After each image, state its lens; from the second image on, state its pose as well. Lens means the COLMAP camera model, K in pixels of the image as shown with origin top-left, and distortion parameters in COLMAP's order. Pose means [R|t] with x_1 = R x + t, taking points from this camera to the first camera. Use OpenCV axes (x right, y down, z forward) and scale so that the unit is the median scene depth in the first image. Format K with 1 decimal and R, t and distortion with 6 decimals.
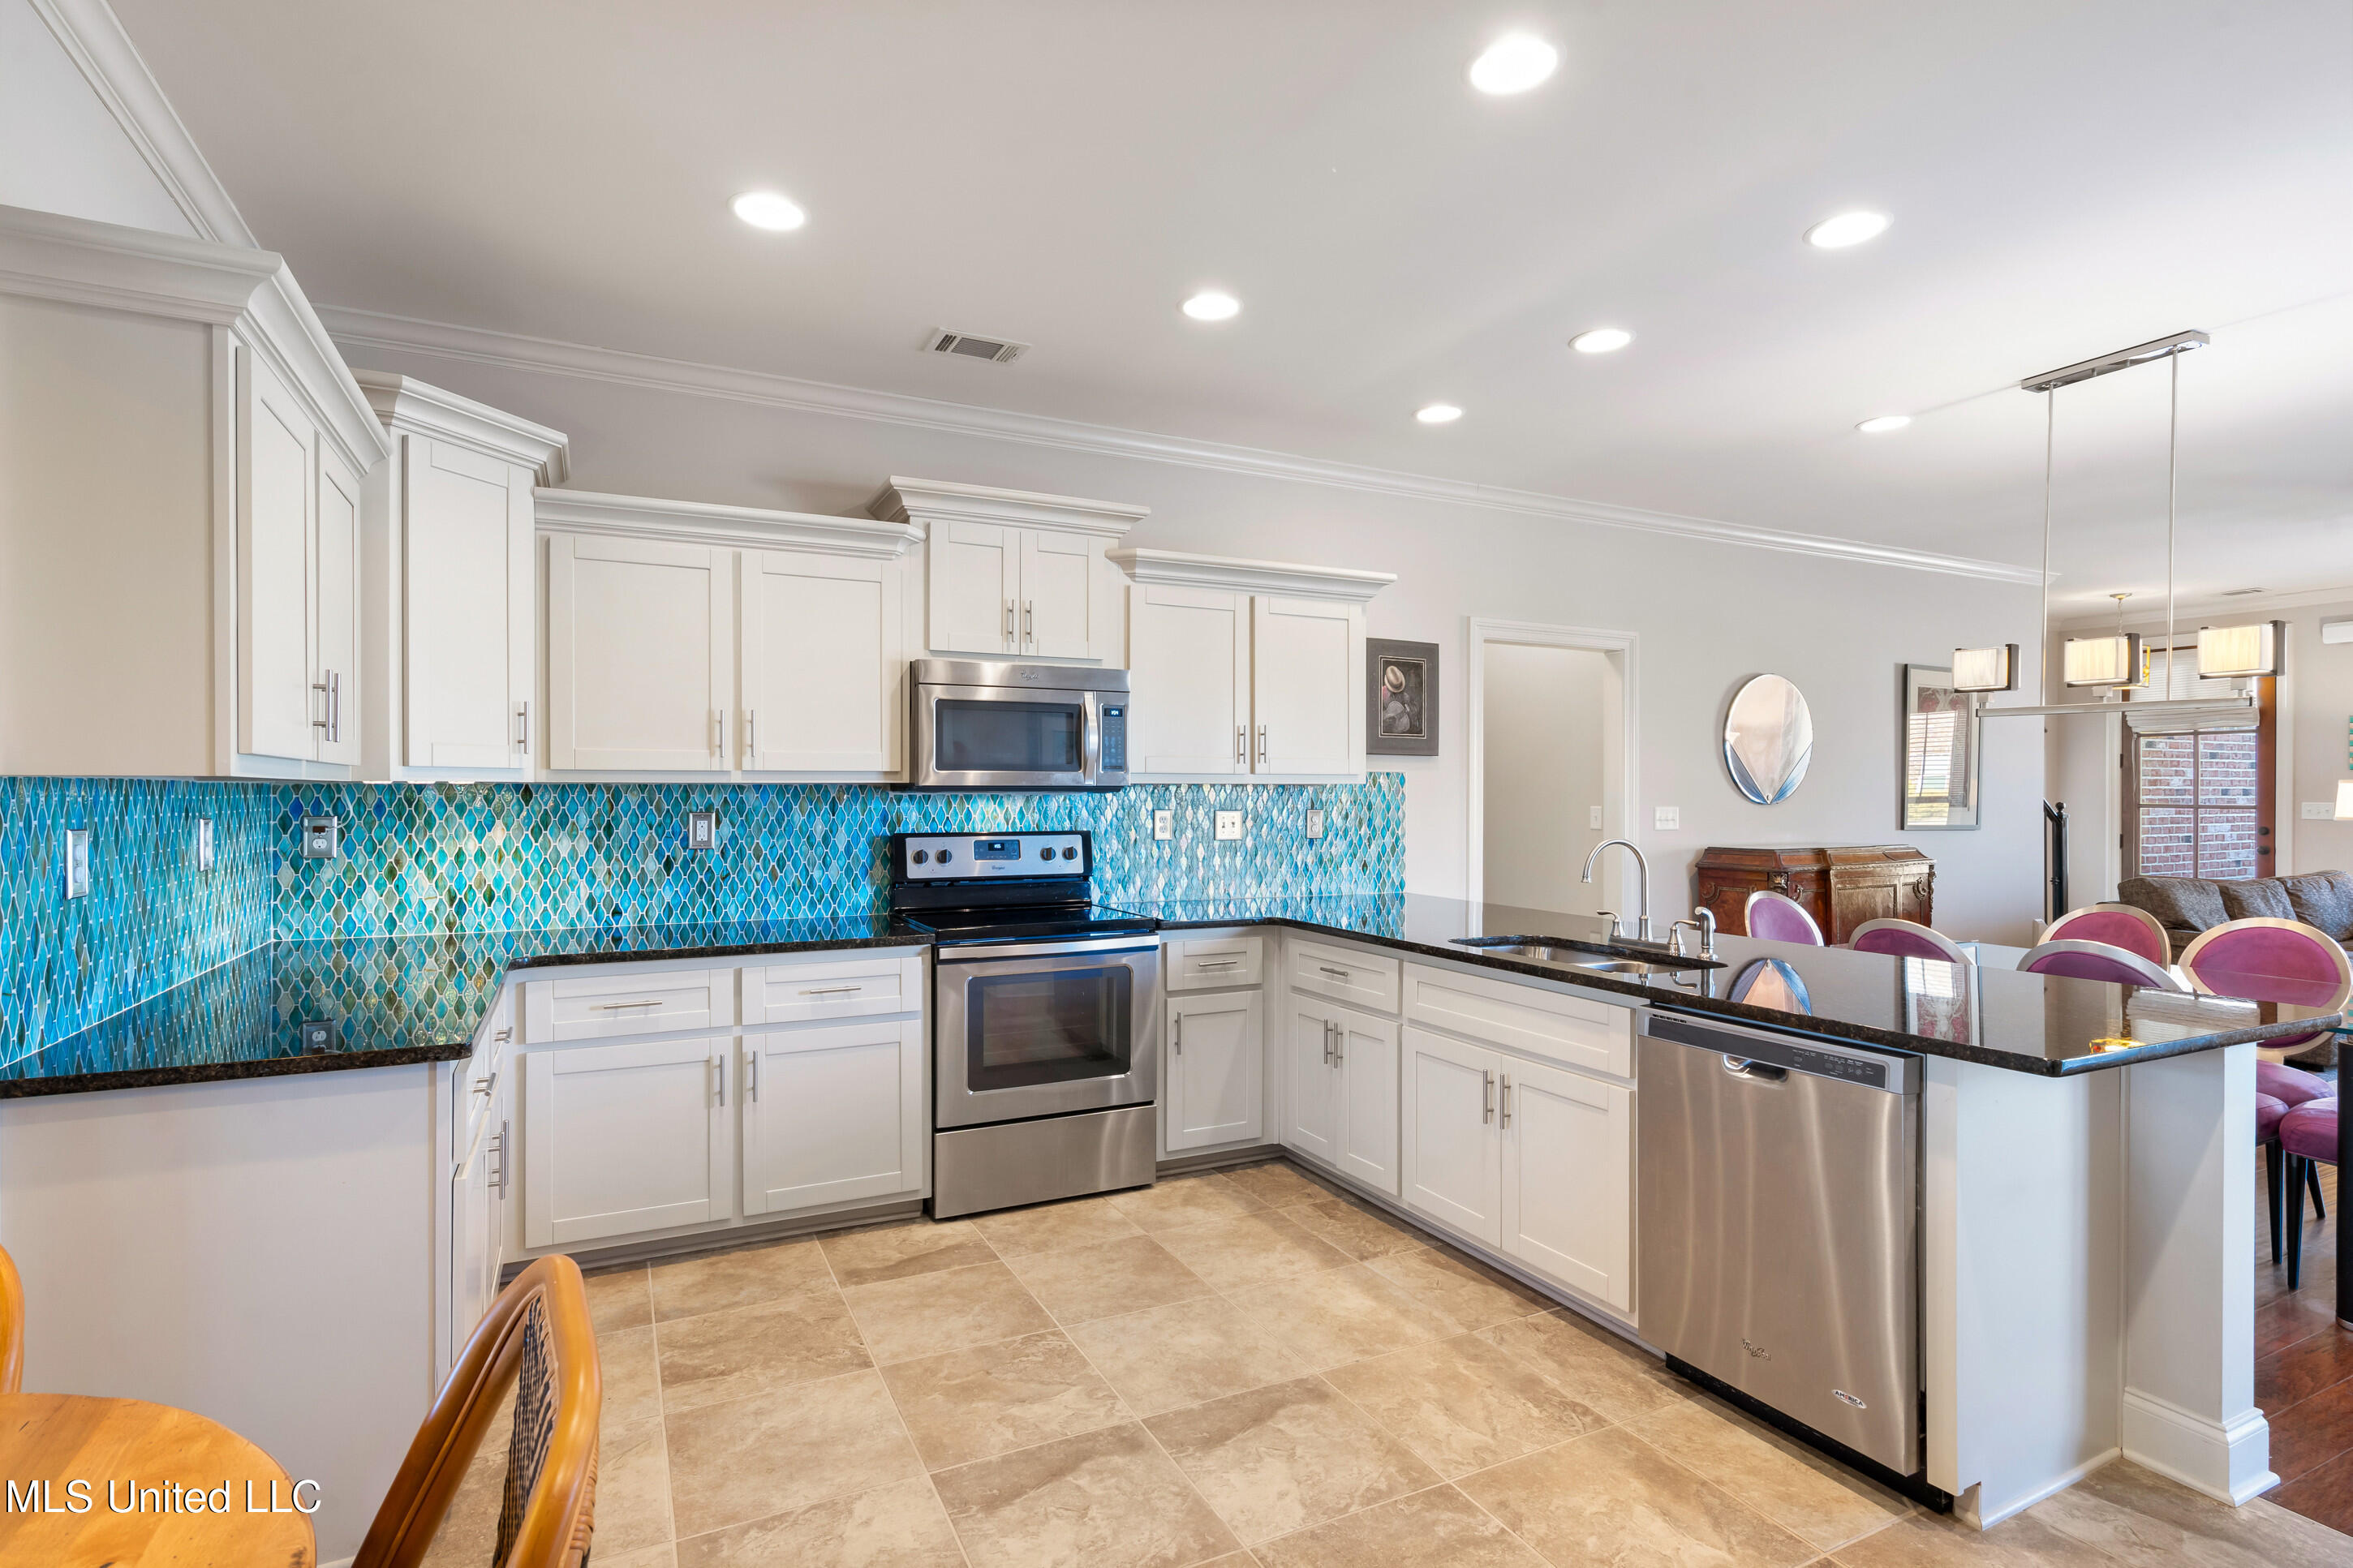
lens RADIAL K [[1146.2, 0, 1168.4], [0, 1146.2, 796.5], [0, 0, 1]] dist [0.001554, -0.000123]
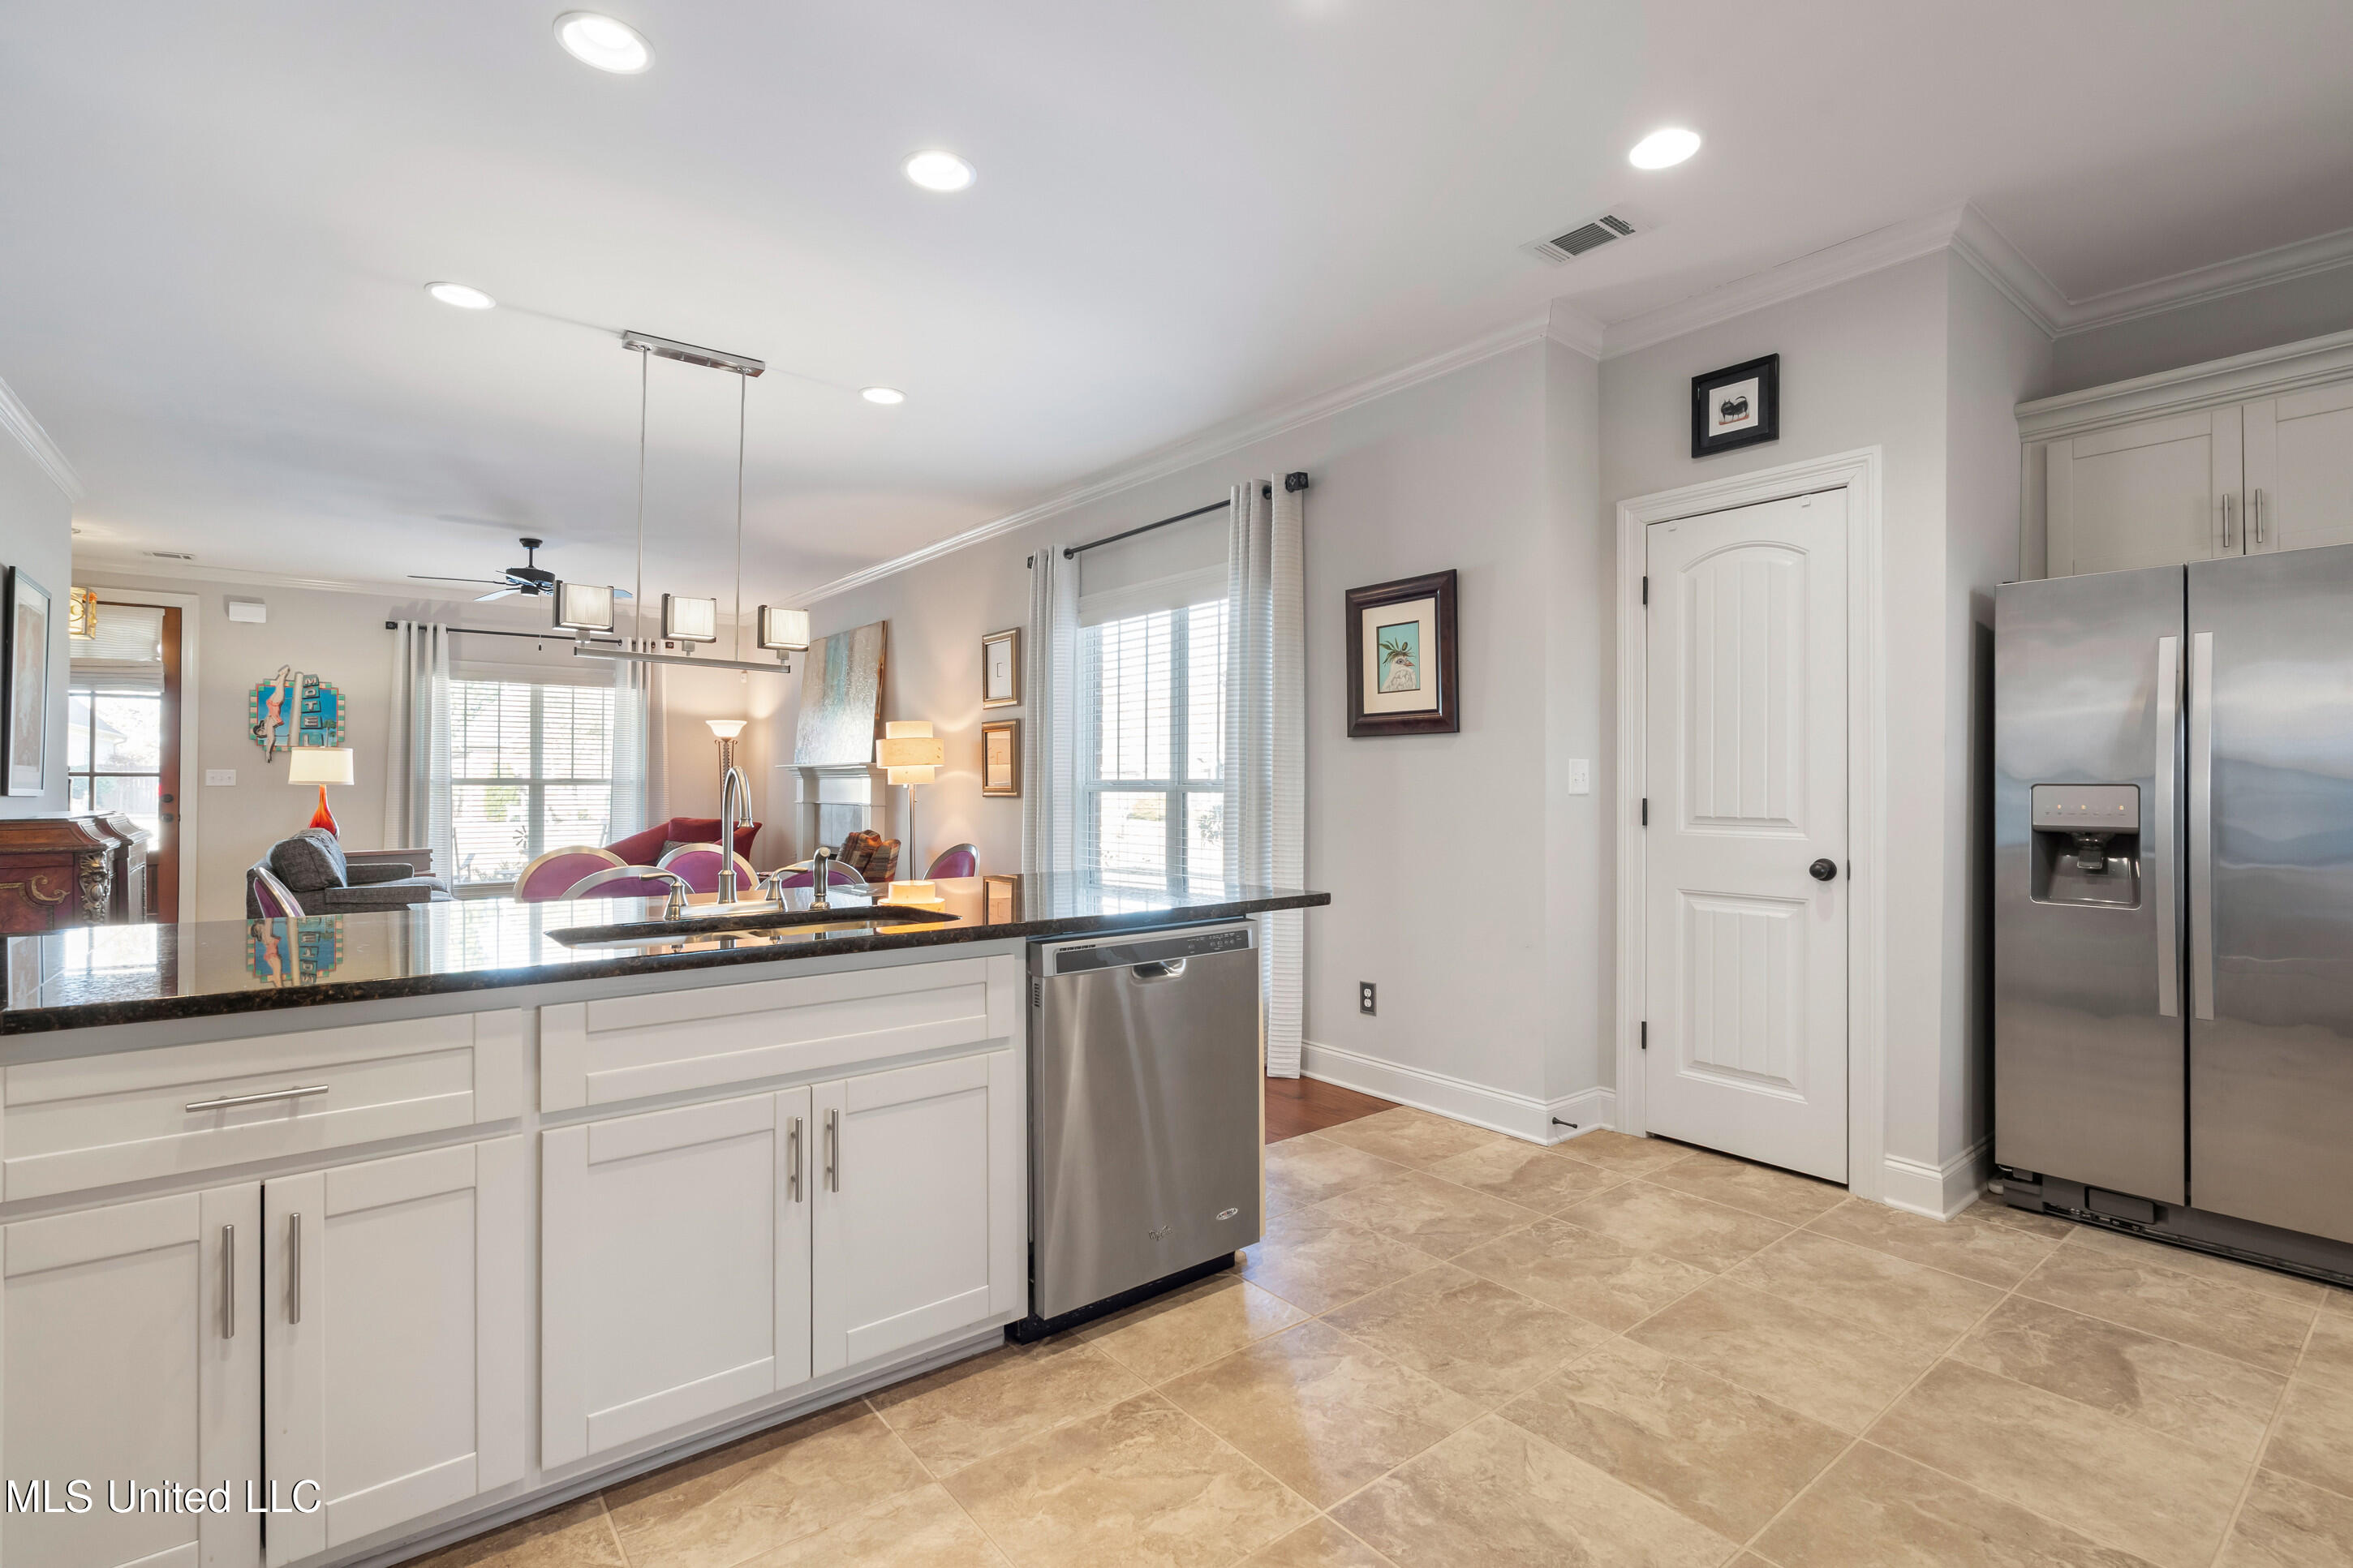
lens RADIAL K [[1072.8, 0, 1162.3], [0, 1072.8, 780.0], [0, 0, 1]] dist [-0.005358, -0.000455]
pose [[-0.200881, 0.001361, 0.979615, -0.277024], [0.004165, 0.999991, -0.000535, 0.037576], [-0.979607, 0.003972, -0.200884, 0.714402]]
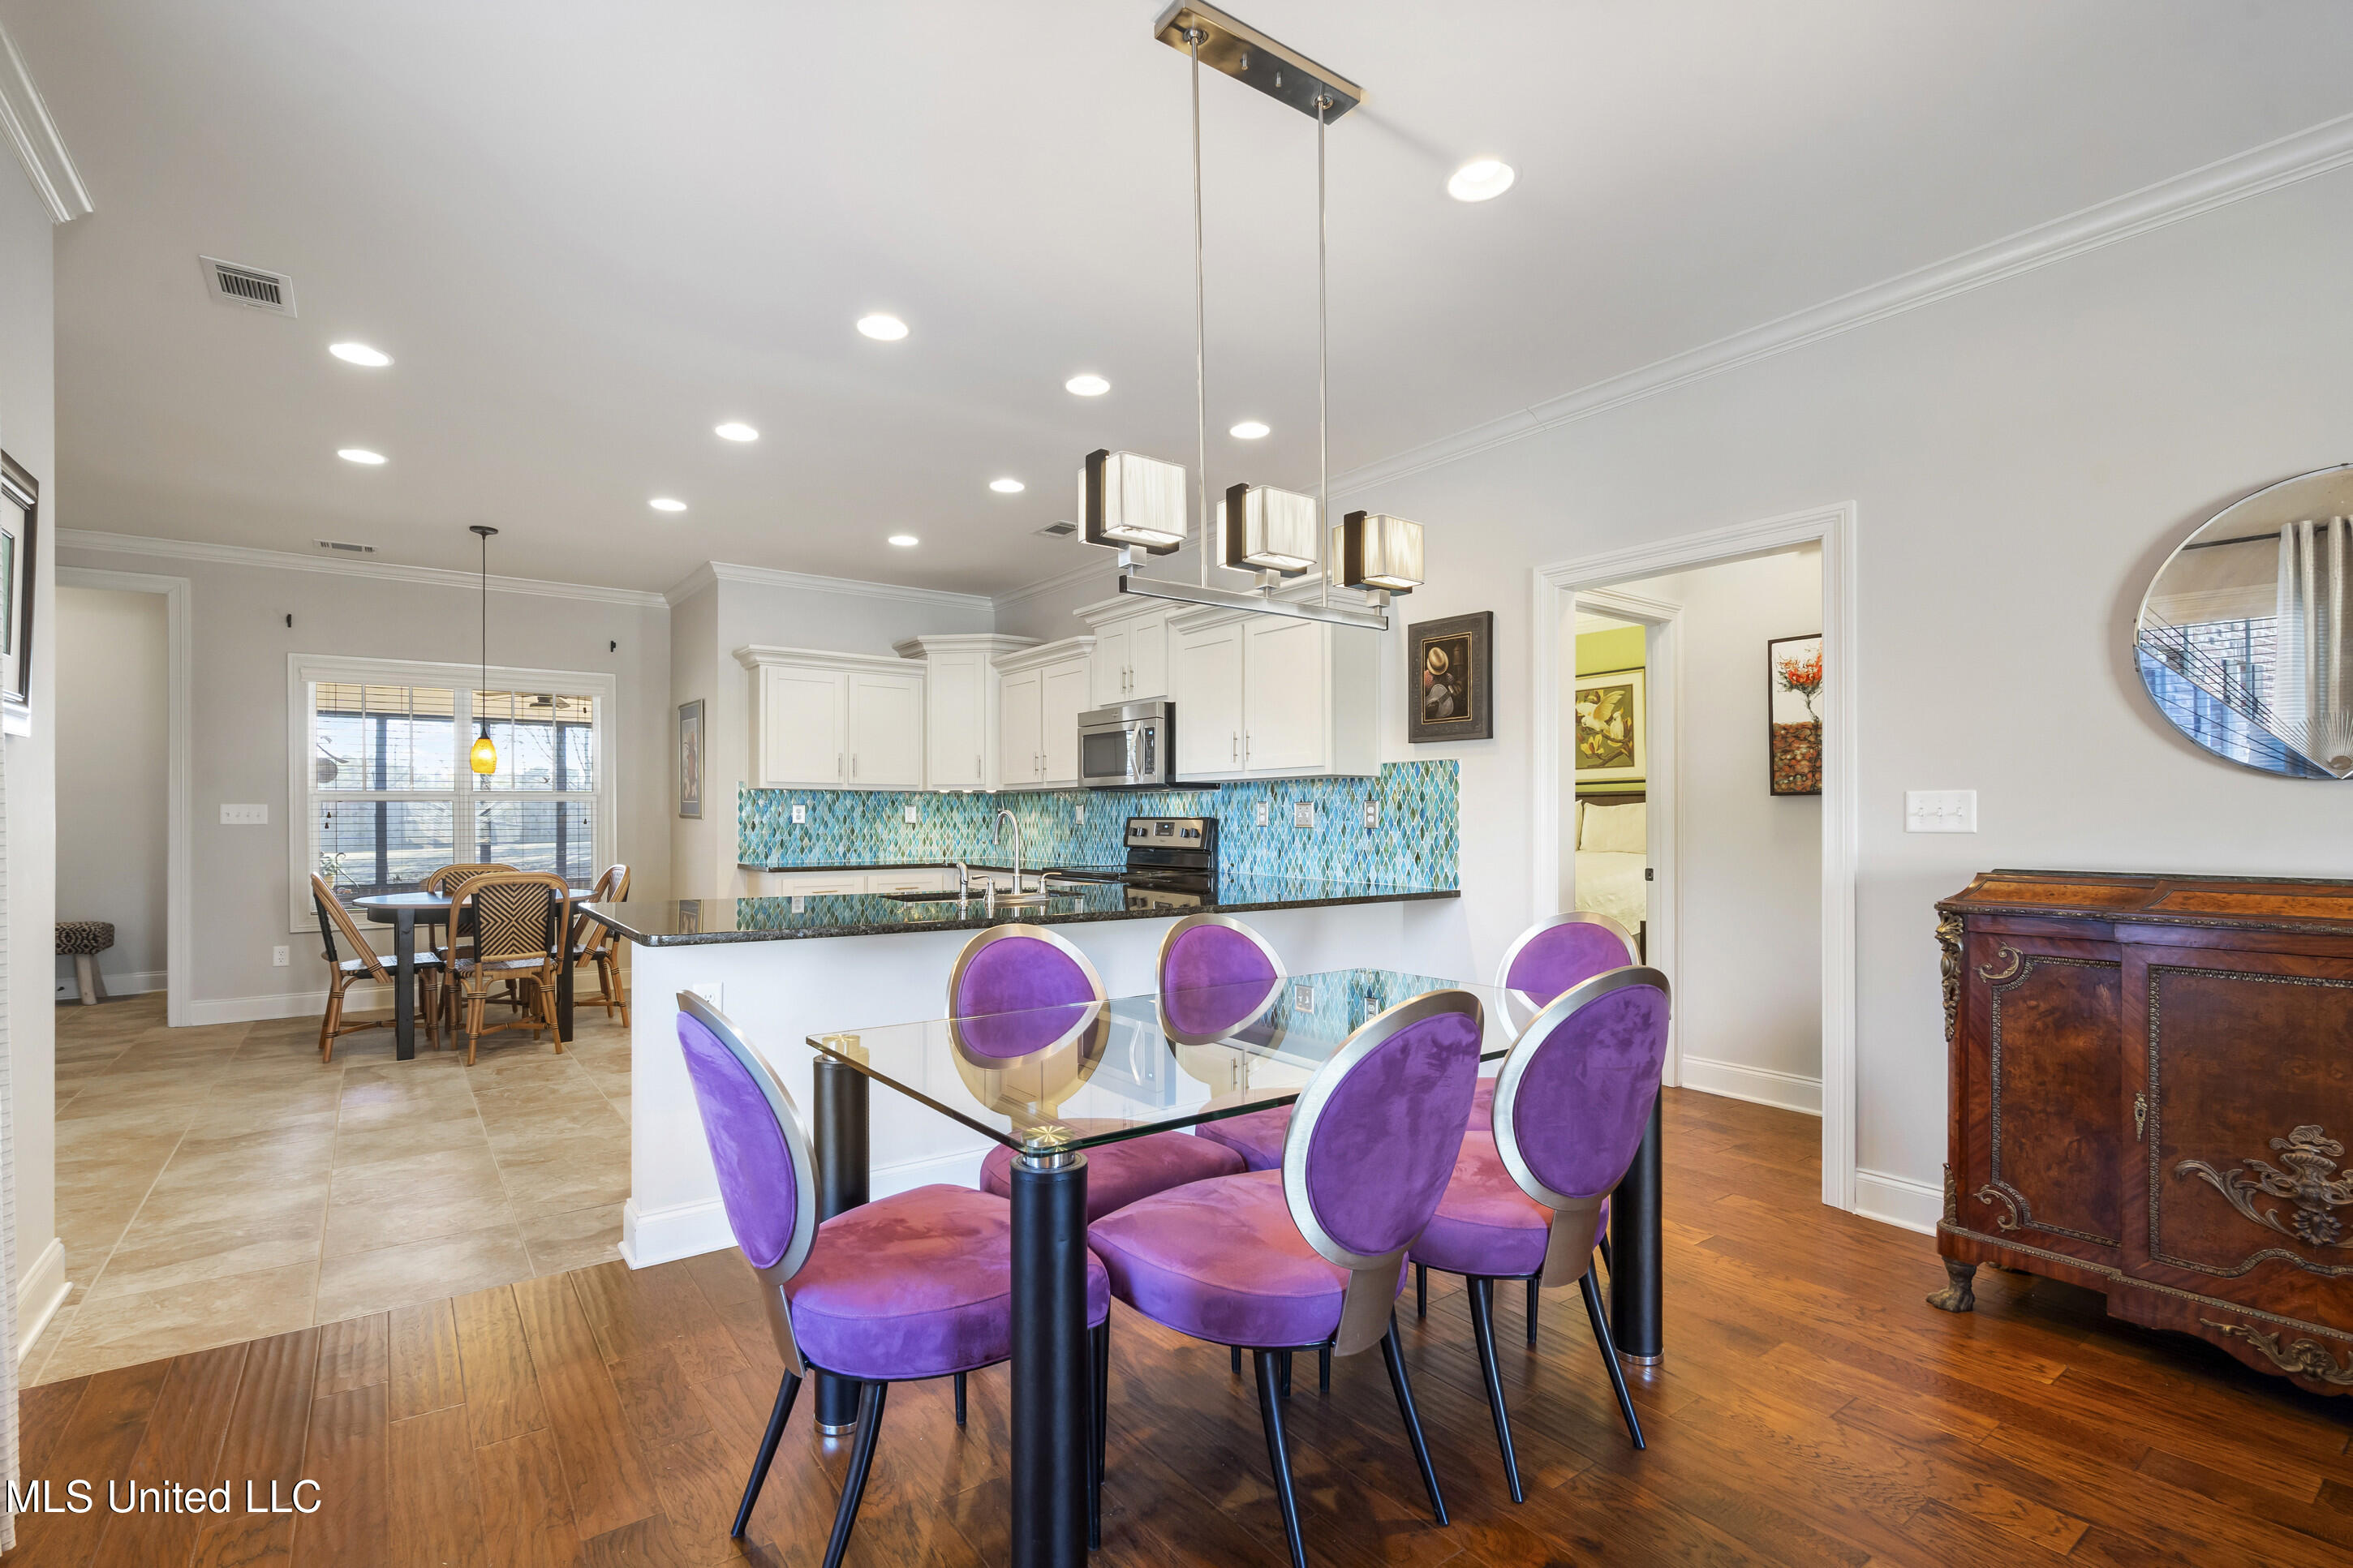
lens RADIAL K [[1072.8, 0, 1153.1], [0, 1072.8, 820.6], [0, 0, 1]] dist [-0.005358, -0.000455]
pose [[0.164269, -0.001528, -0.986414, 1.301590], [-0.006711, 0.999974, -0.002667, 0.041458], [0.986393, 0.007058, 0.164254, 0.790761]]
